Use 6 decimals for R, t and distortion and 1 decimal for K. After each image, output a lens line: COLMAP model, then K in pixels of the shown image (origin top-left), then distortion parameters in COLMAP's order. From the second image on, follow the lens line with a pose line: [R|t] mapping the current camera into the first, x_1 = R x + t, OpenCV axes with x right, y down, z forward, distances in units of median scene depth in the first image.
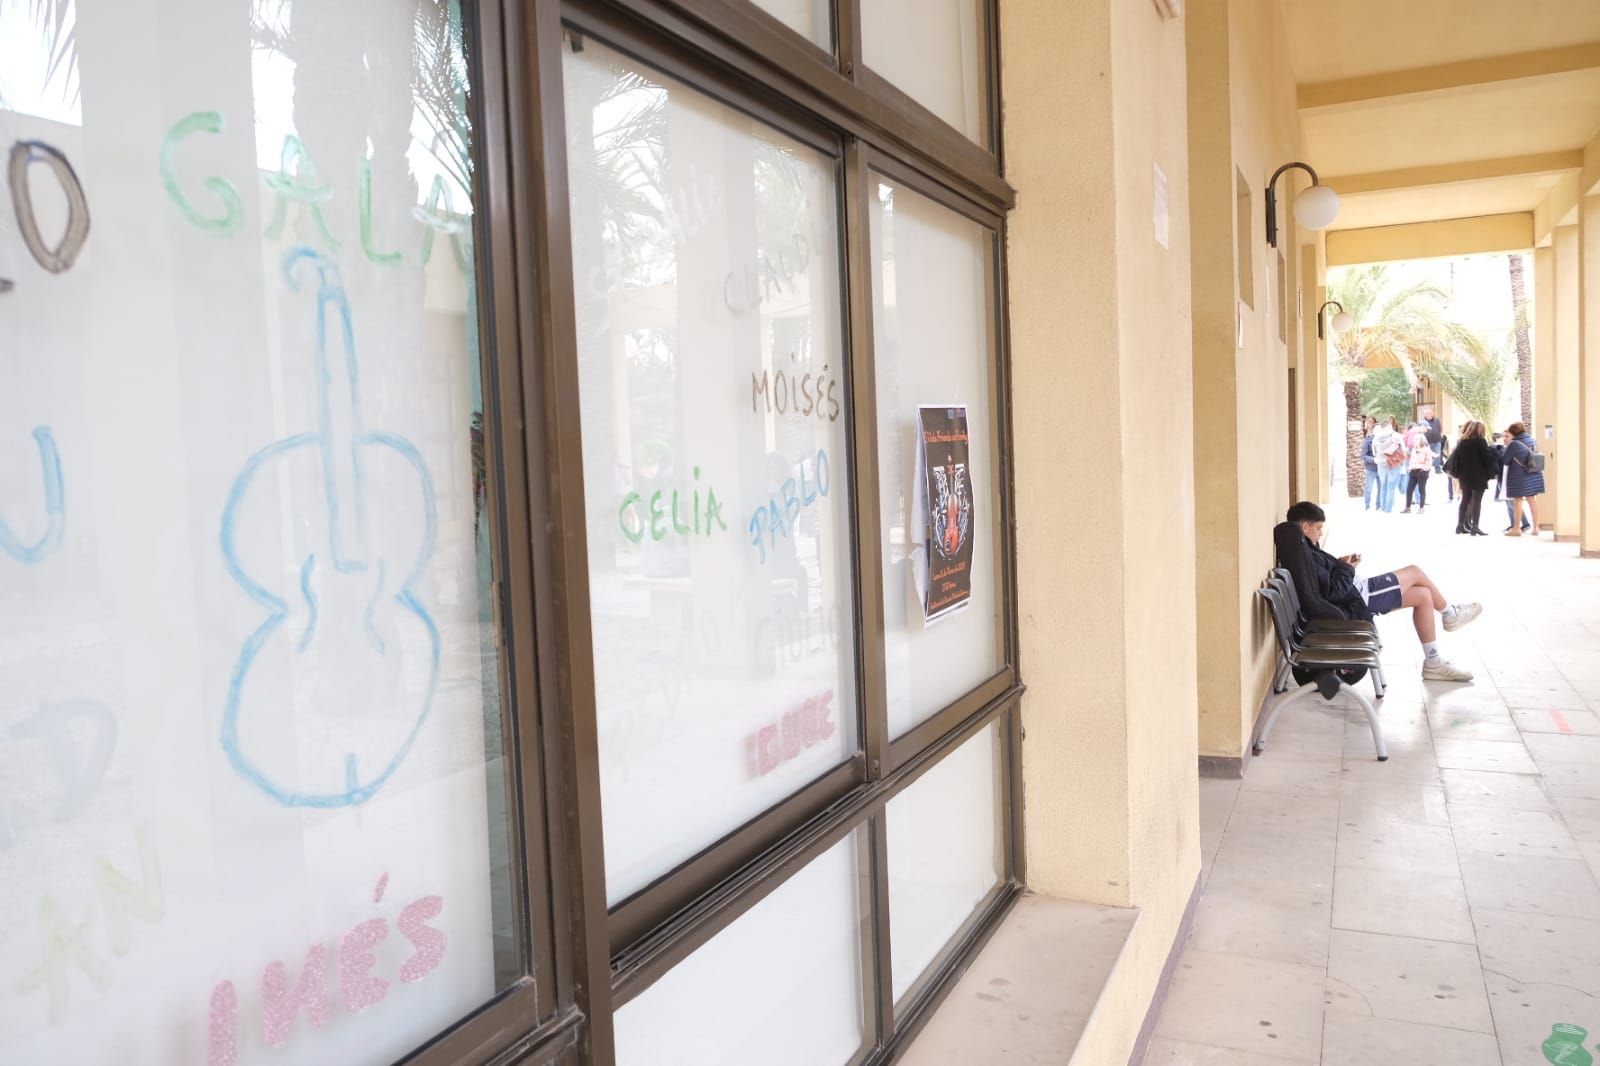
lens RADIAL K [[1253.3, 0, 772.3], [0, 1253.3, 529.6], [0, 0, 1]] dist [-0.038187, 0.013366]
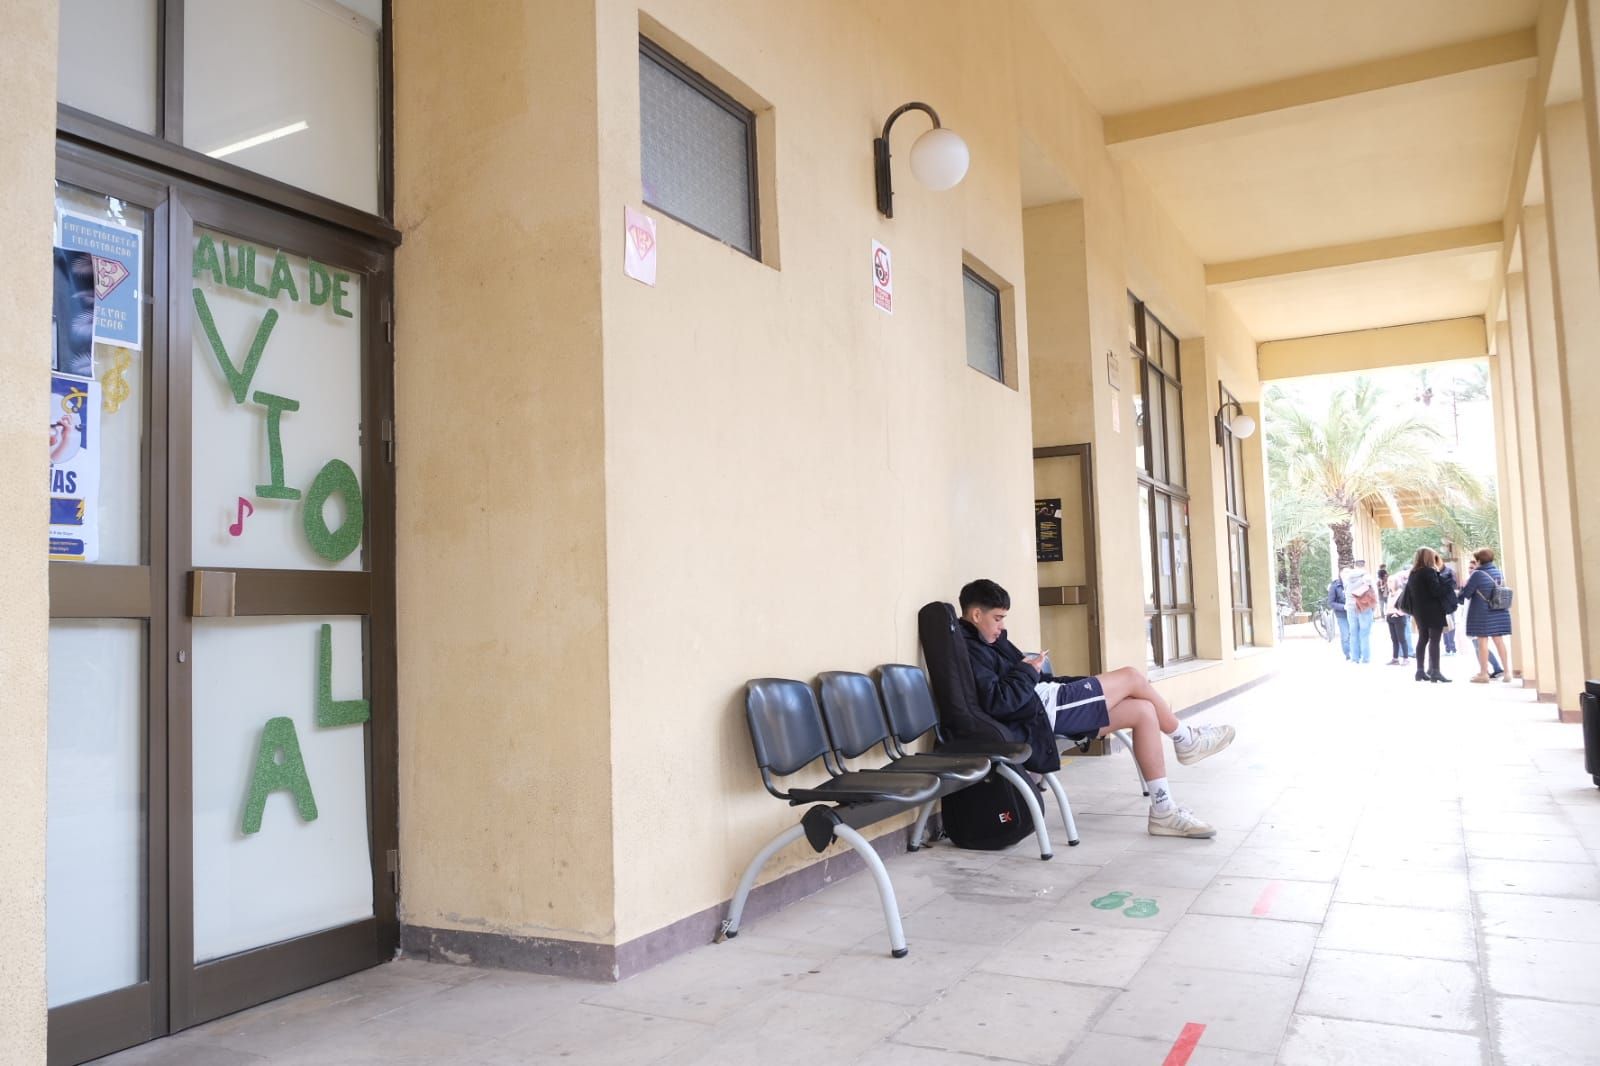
lens RADIAL K [[1253.3, 0, 772.3], [0, 1253.3, 529.6], [0, 0, 1]] dist [-0.038187, 0.013366]
pose [[0.999071, 0.009570, -0.042019, 0.147932], [-0.014994, 0.991304, -0.130737, 0.019893], [0.040402, 0.131245, 0.990526, 0.121064]]
